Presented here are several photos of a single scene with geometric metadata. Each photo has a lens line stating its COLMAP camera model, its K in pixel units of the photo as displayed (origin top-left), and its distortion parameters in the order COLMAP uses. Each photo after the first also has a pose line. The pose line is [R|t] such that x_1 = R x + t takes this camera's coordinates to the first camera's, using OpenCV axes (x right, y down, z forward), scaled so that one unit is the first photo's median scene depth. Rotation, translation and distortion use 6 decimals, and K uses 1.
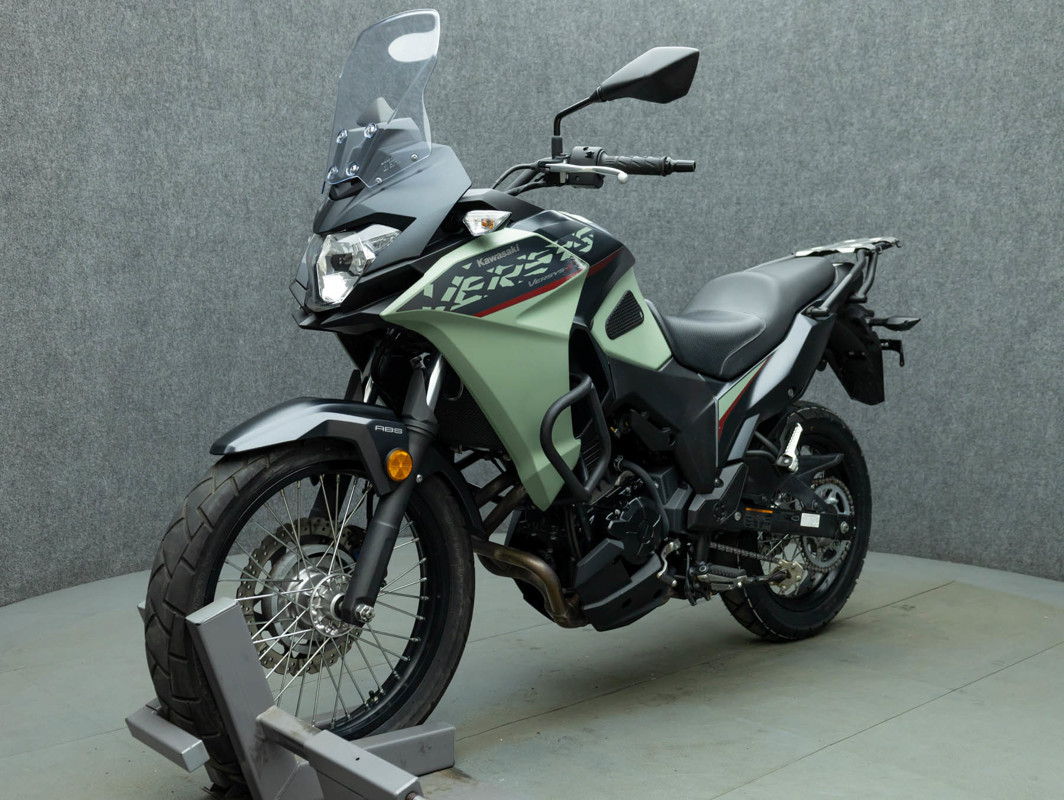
lens RADIAL K [[1178.5, 0, 539.0], [0, 1178.5, 422.3], [0, 0, 1]] dist [-0.002215, 0.000000]
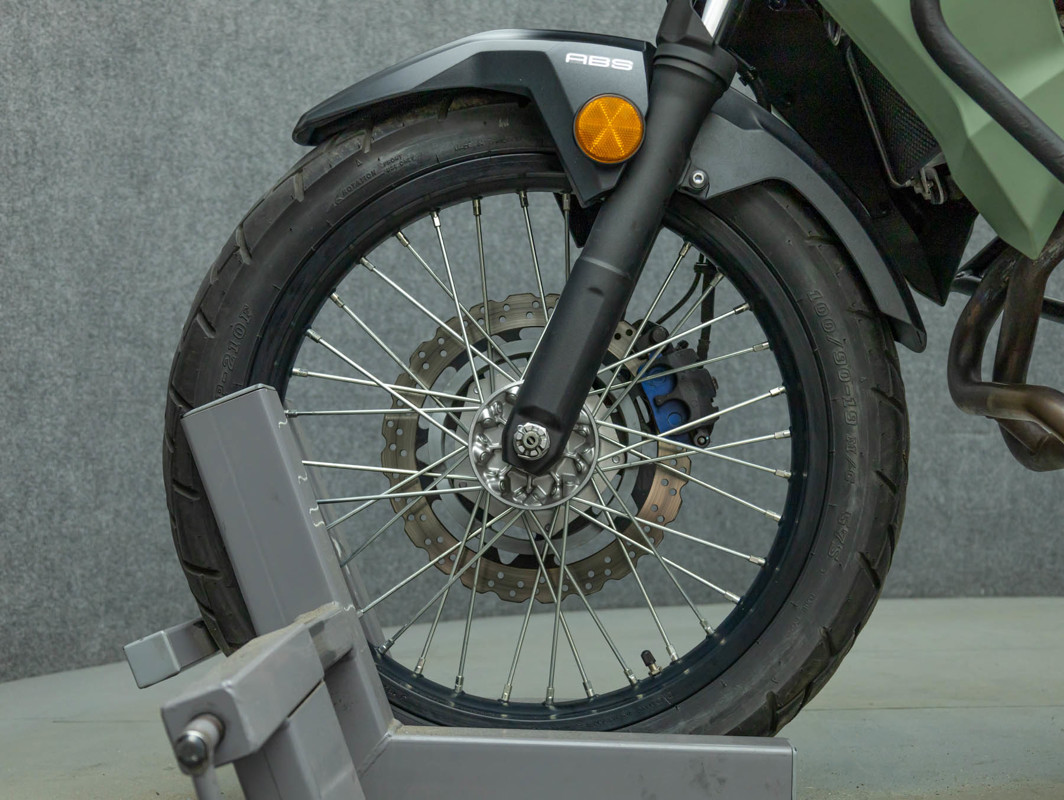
lens RADIAL K [[1394.0, 0, 506.8], [0, 1394.0, 453.6], [0, 0, 1]] dist [-0.002390, 0.000000]
pose [[0.998903, -0.034583, -0.031588, -0.147004], [0.031298, 0.994580, -0.099149, 0.096862], [0.034845, 0.098051, 0.994571, 0.371411]]
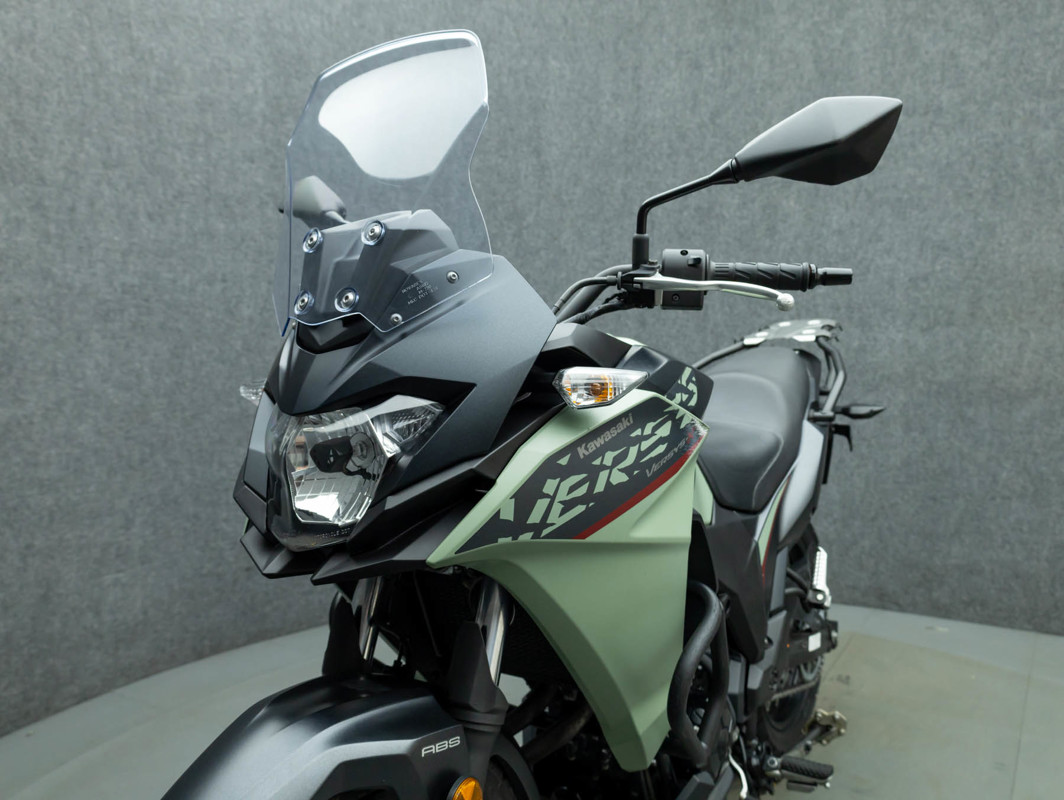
lens RADIAL K [[836.8, 0, 542.0], [0, 836.8, 402.8], [0, 0, 1]] dist [0.027856, -0.010738]
pose [[0.510632, -0.102764, 0.853636, -0.289615], [0.118015, 0.991812, 0.048804, -0.103964], [-0.851662, 0.075821, 0.518578, 0.506366]]
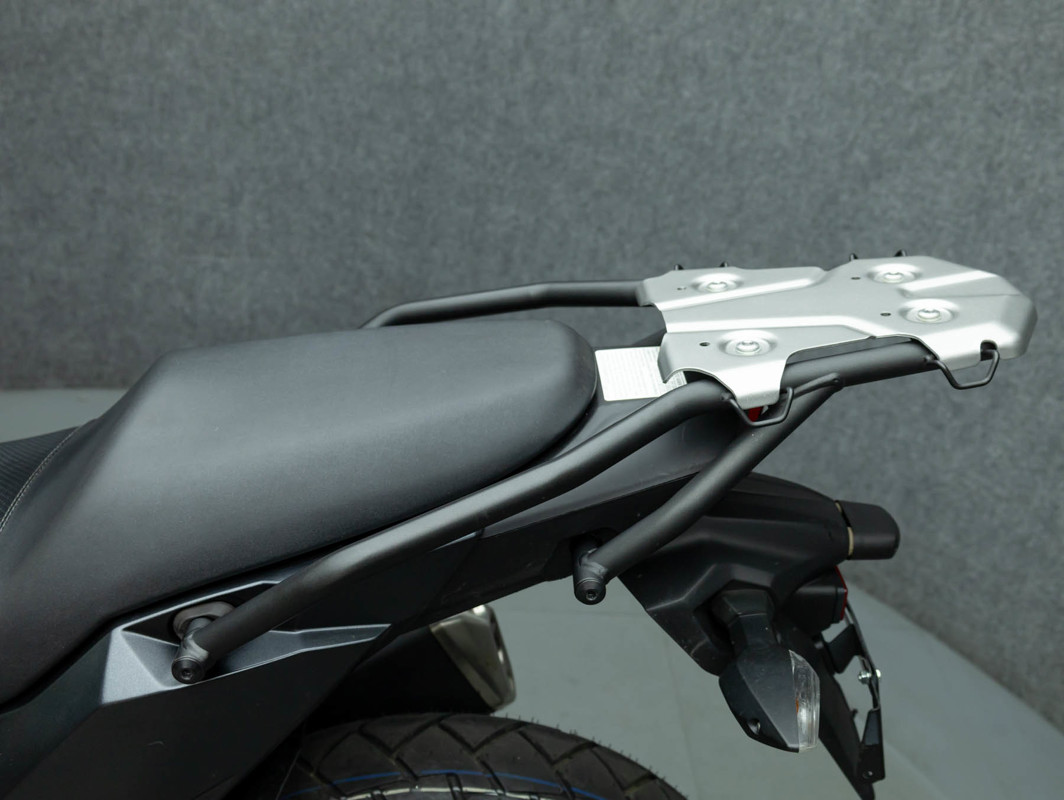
lens RADIAL K [[1178.5, 0, 538.8], [0, 1178.5, 400.1], [0, 0, 1]] dist [-0.002215, 0.000000]
pose [[0.994749, 0.028942, 0.098166, 0.204525], [-0.062773, 0.930110, 0.361878, -0.163266], [-0.080832, -0.366140, 0.927042, 0.448524]]
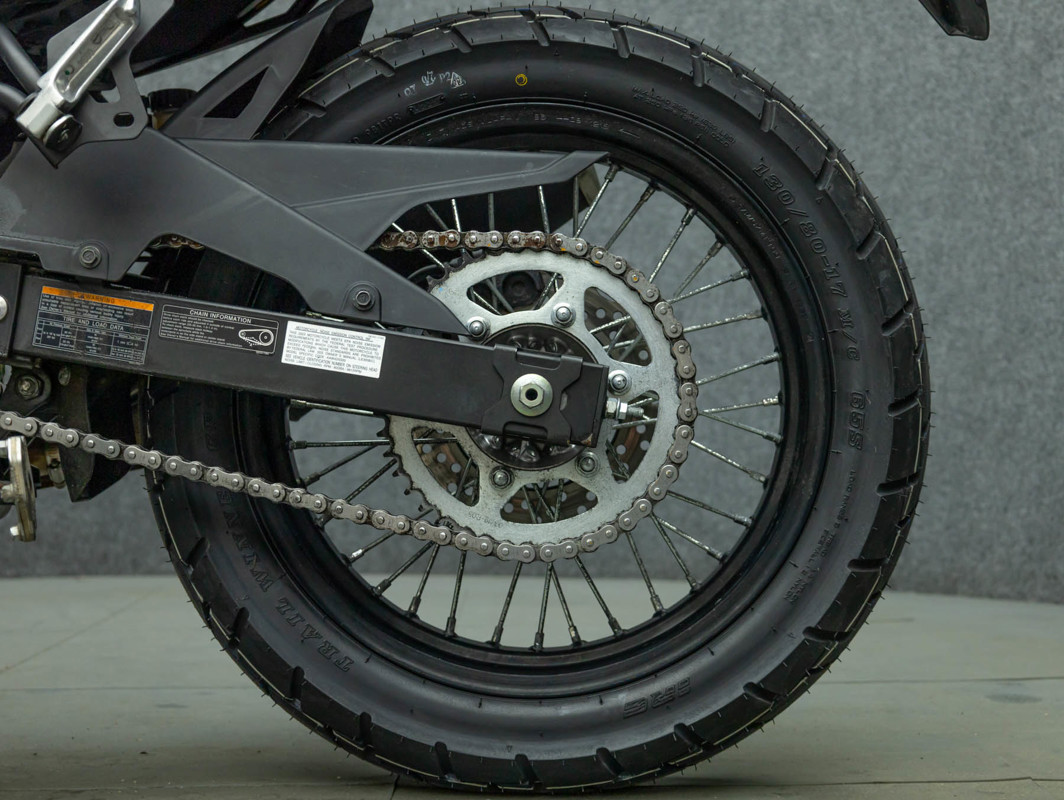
lens RADIAL K [[1780.8, 0, 548.5], [0, 1780.8, 381.8], [0, 0, 1]] dist [0.036426, 0.000000]
pose [[0.999704, -0.024080, -0.003525, 0.218182], [0.023544, 0.993603, -0.110452, 0.112864], [0.006162, 0.110337, 0.993875, 0.314638]]
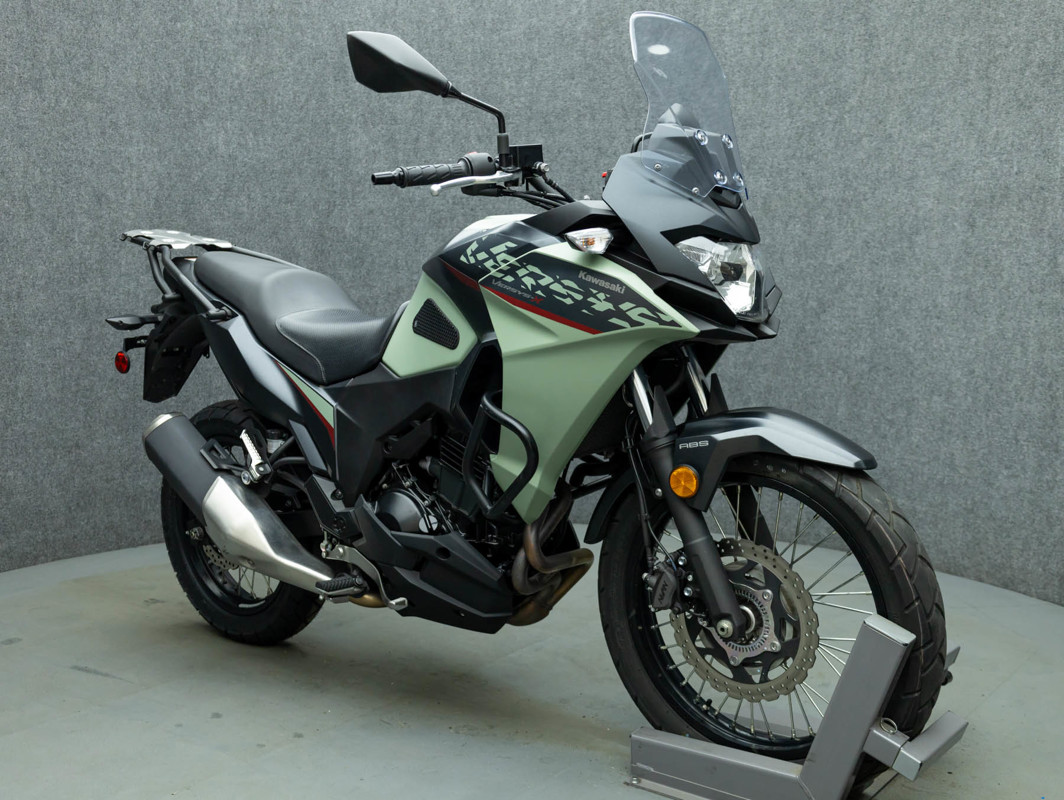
lens RADIAL K [[1157.0, 0, 519.6], [0, 1157.0, 404.1], [0, 0, 1]] dist [-0.007115, 0.000000]
pose [[0.993569, -0.035330, 0.107572, 0.042324], [0.033875, 0.999309, 0.015327, -0.020839], [-0.108040, -0.011585, 0.994079, 0.020255]]
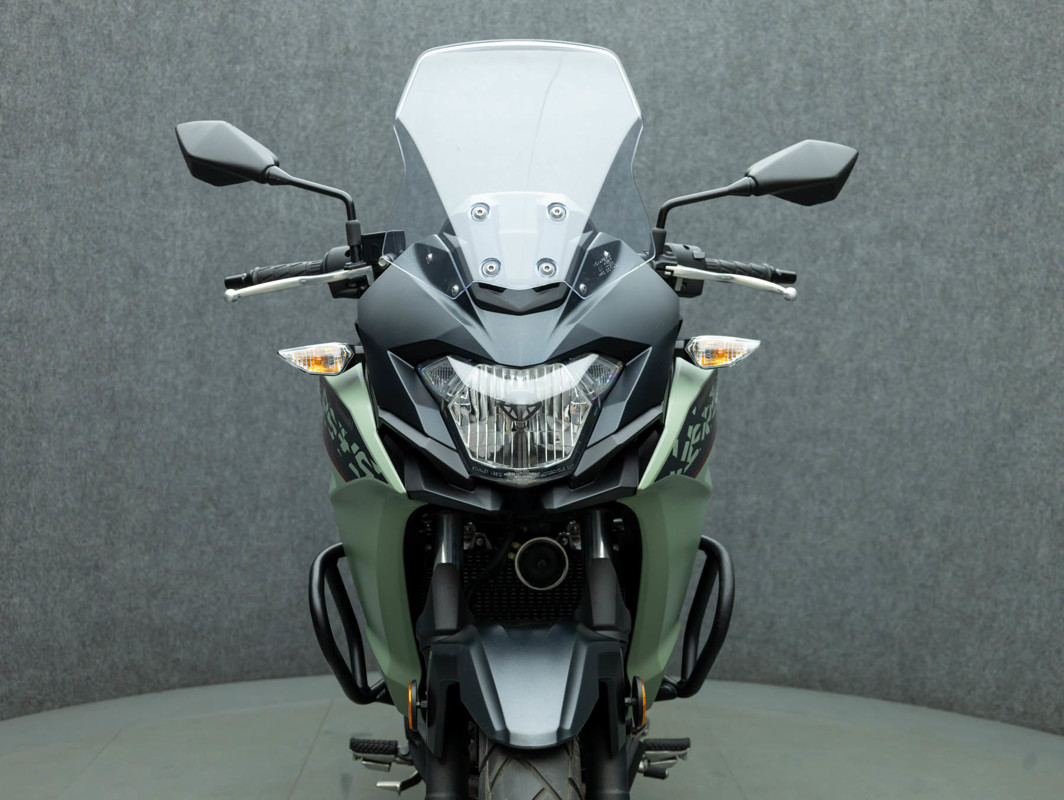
lens RADIAL K [[1356.1, 0, 518.4], [0, 1356.1, 401.5], [0, 0, 1]] dist [0.004724, 0.000000]
pose [[0.998944, -0.005314, 0.045640, 0.026313], [0.007785, 0.998504, -0.054123, -0.045166], [-0.045284, 0.054422, 0.997491, 0.066786]]
